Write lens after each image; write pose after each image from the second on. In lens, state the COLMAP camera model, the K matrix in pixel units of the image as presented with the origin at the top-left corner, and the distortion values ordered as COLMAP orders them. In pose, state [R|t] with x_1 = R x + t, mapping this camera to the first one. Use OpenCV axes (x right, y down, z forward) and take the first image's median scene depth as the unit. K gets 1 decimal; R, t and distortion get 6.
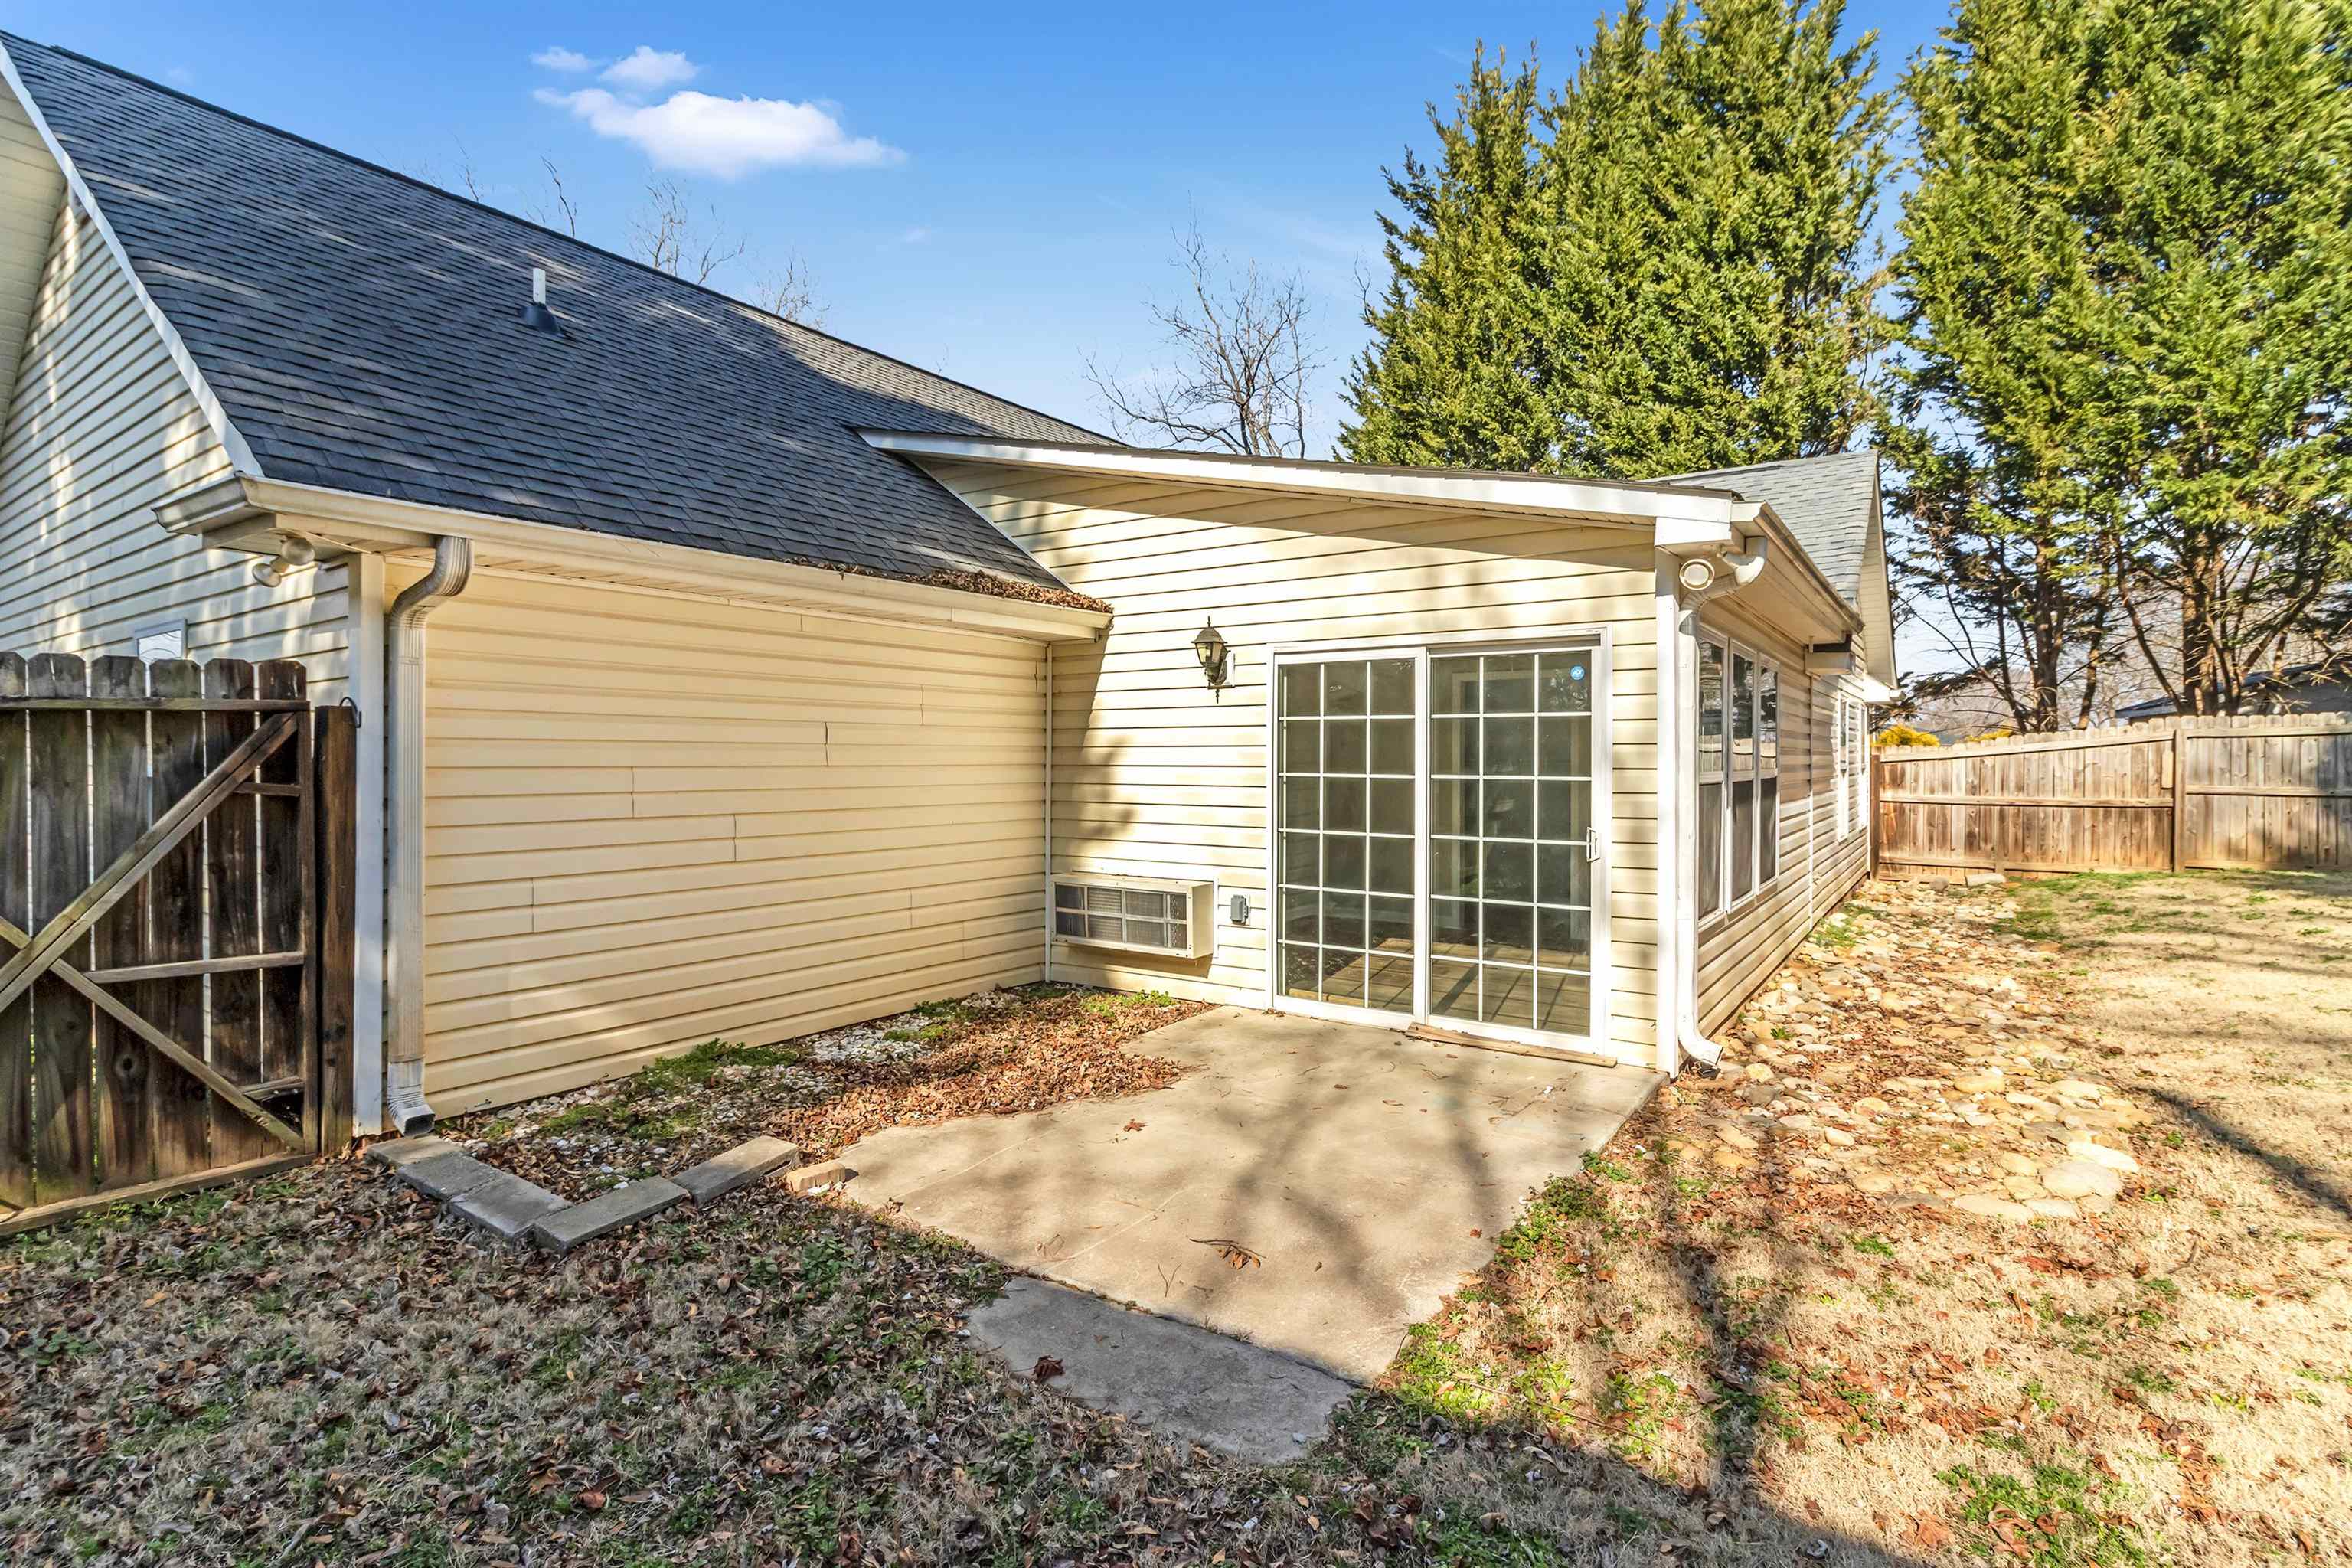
lens RADIAL K [[1130.7, 0, 1186.4], [0, 1130.7, 770.7], [0, 0, 1]] dist [-0.000852, -0.000009]
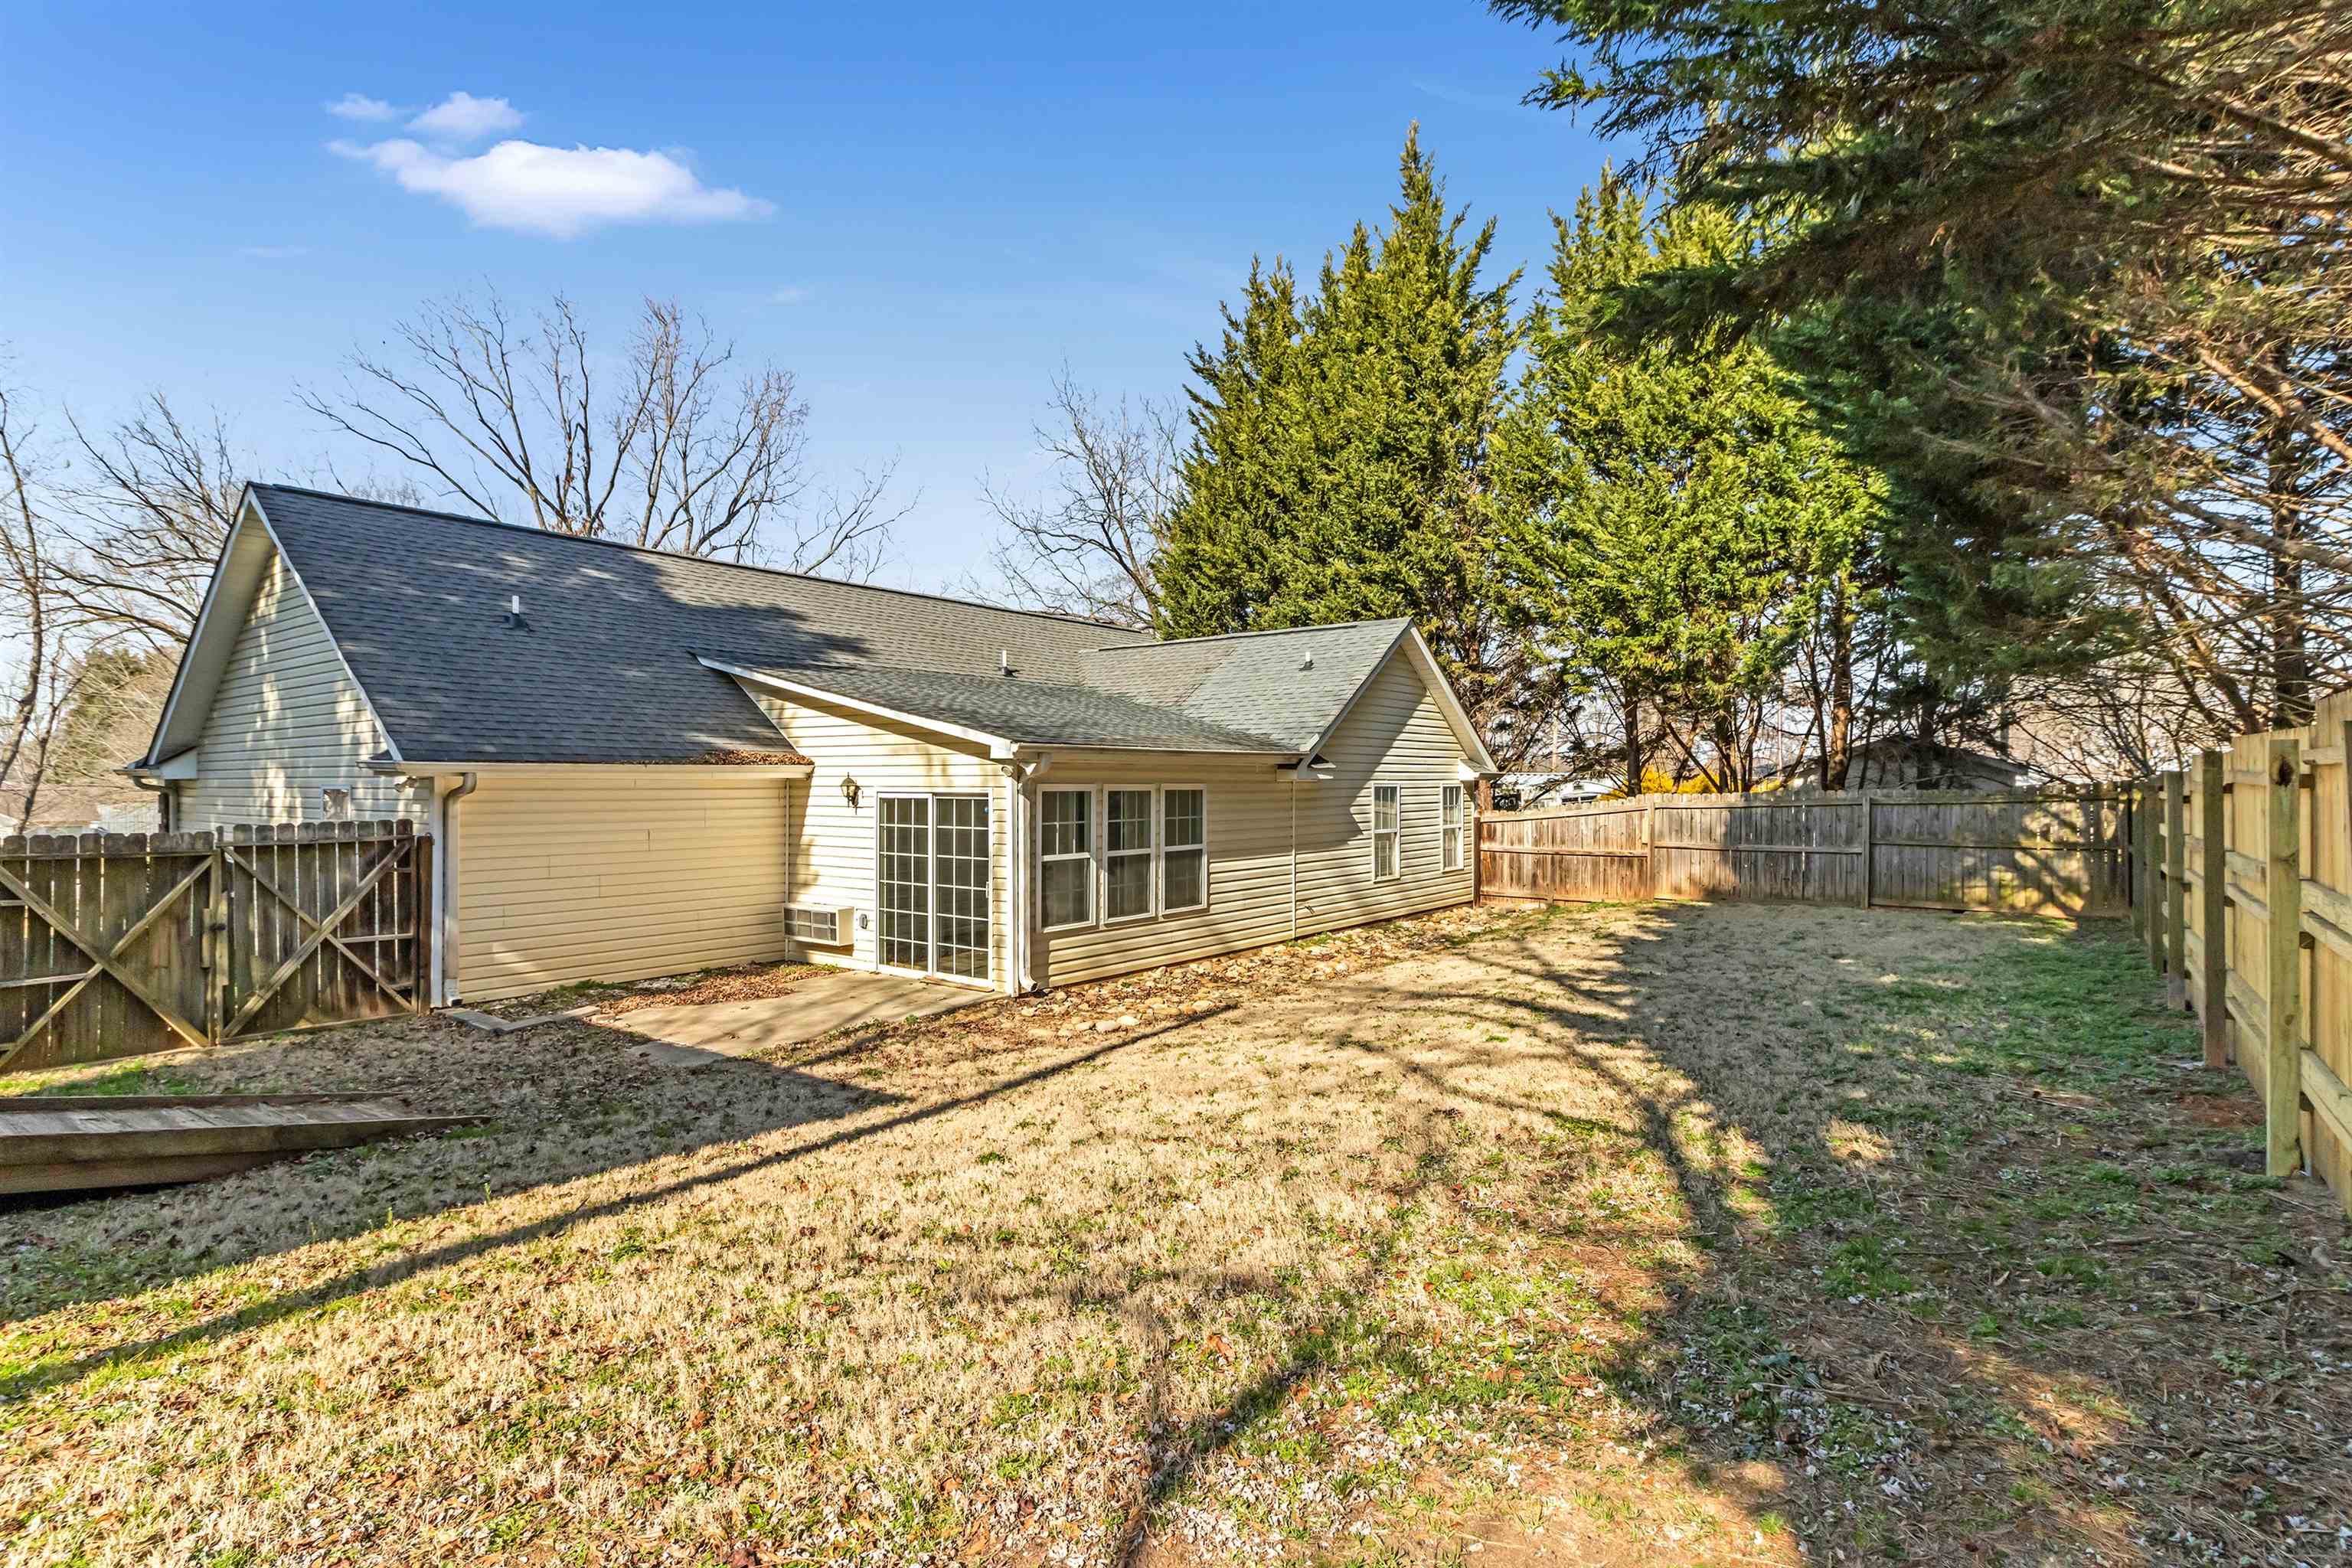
lens RADIAL K [[1130.7, 0, 1163.0], [0, 1130.7, 789.5], [0, 0, 1]] dist [-0.000852, -0.000009]
pose [[0.999600, -0.003360, -0.028098, 0.627471], [0.003093, 0.999950, -0.009554, -0.085993], [0.028129, 0.009463, 0.999560, -0.958224]]
